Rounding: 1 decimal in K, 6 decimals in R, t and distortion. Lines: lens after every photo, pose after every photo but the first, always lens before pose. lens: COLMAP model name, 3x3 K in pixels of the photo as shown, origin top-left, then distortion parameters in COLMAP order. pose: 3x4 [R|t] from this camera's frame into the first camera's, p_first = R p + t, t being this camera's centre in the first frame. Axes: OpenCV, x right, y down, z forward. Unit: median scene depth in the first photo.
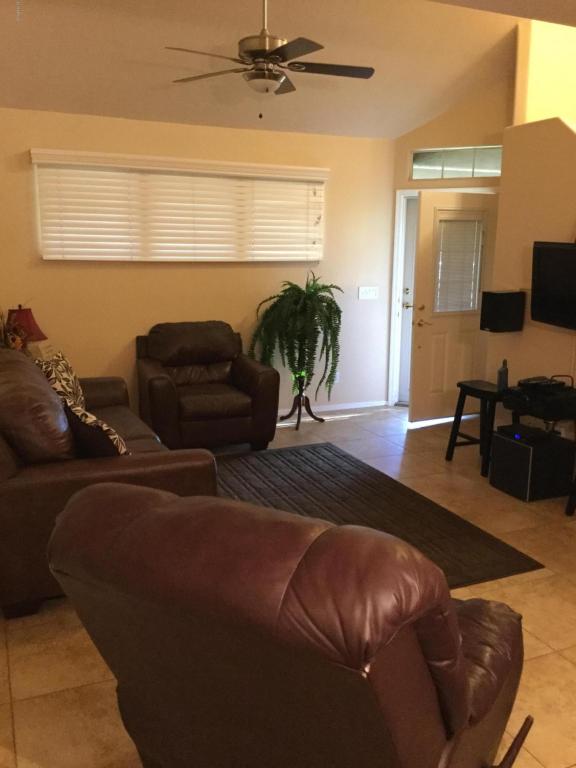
lens RADIAL K [[691.5, 0, 288.0], [0, 691.5, 384.0], [0, 0, 1]] dist [0.145321, -0.322886]
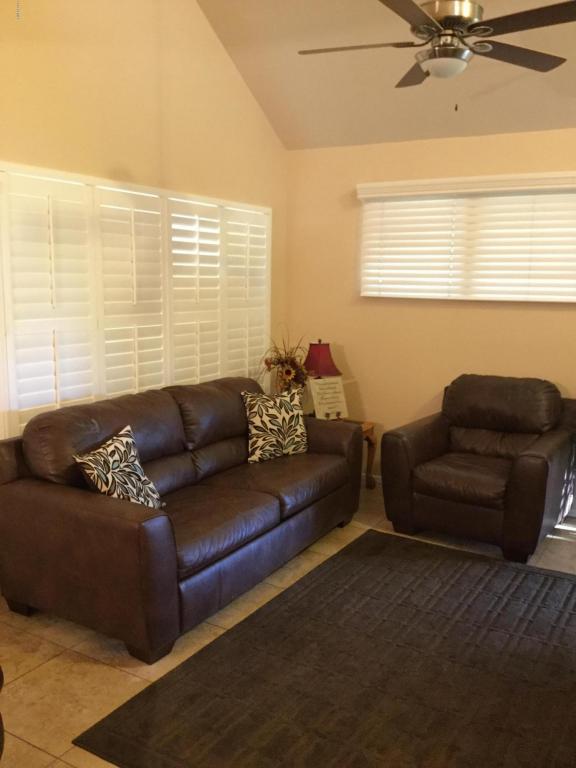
lens RADIAL K [[691.5, 0, 288.0], [0, 691.5, 384.0], [0, 0, 1]] dist [0.145321, -0.322886]
pose [[0.584968, 0.123267, -0.801634, 0.428522], [-0.167839, 0.985386, 0.029047, -0.075493], [0.793500, 0.117554, 0.597109, 0.396474]]
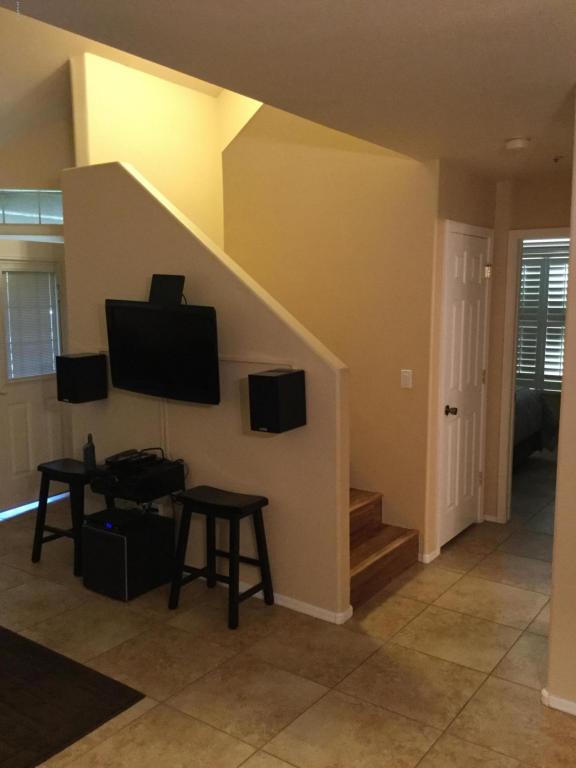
lens RADIAL K [[691.5, 0, 288.0], [0, 691.5, 384.0], [0, 0, 1]] dist [0.145321, -0.322886]
pose [[0.858301, -0.076523, 0.507409, 0.083377], [0.109122, 0.993420, -0.034765, -0.037150], [-0.501410, 0.085208, 0.861004, 0.124691]]
